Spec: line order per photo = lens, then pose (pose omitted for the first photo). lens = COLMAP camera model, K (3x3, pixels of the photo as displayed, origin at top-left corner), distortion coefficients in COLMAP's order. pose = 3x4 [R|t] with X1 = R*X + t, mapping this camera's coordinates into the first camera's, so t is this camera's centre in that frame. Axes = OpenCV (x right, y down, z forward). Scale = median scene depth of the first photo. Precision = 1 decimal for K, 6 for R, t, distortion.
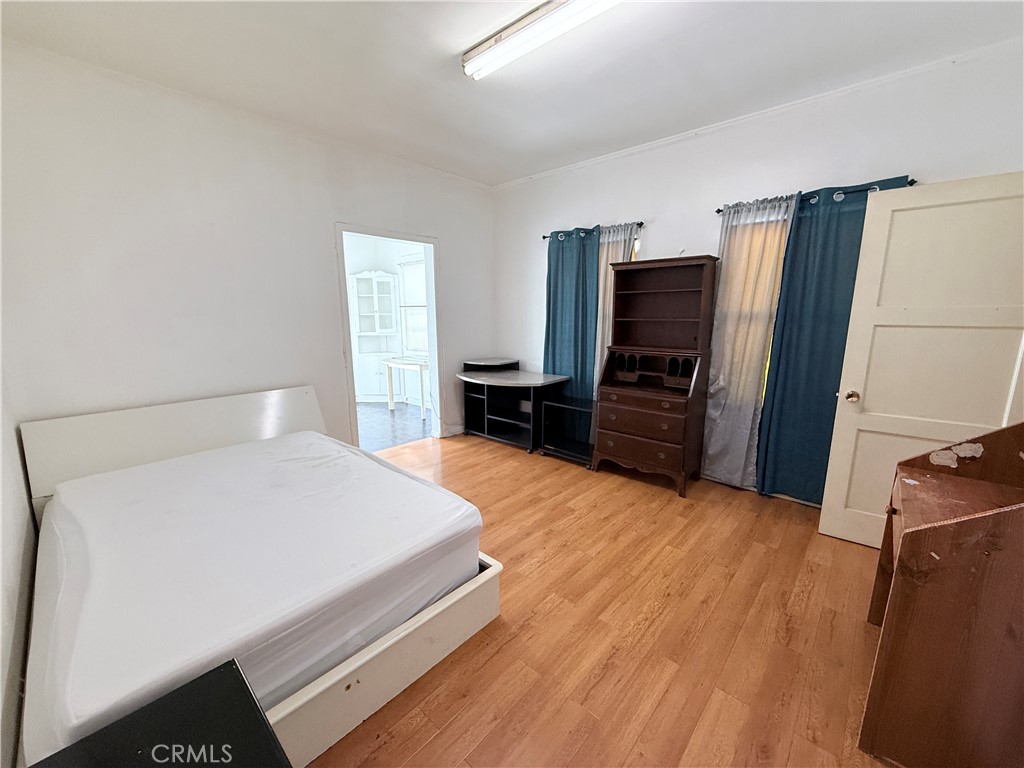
lens RADIAL K [[406.9, 0, 507.0], [0, 406.9, 385.4], [0, 0, 1]] dist [0.001936, 0.000208]
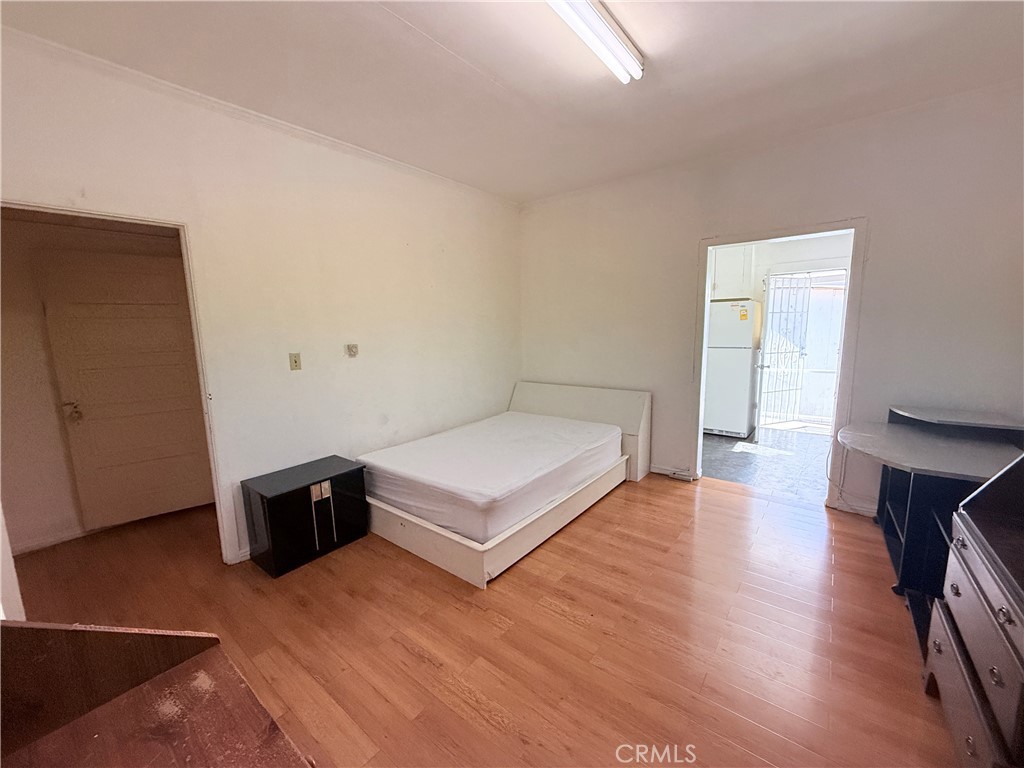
lens RADIAL K [[406.9, 0, 511.7], [0, 406.9, 386.7], [0, 0, 1]] dist [0.001936, 0.000208]
pose [[0.074525, 0.148530, -0.986096, 1.106374], [-0.158598, 0.978025, 0.135328, -0.195061], [0.984527, 0.146307, 0.096444, 0.910896]]
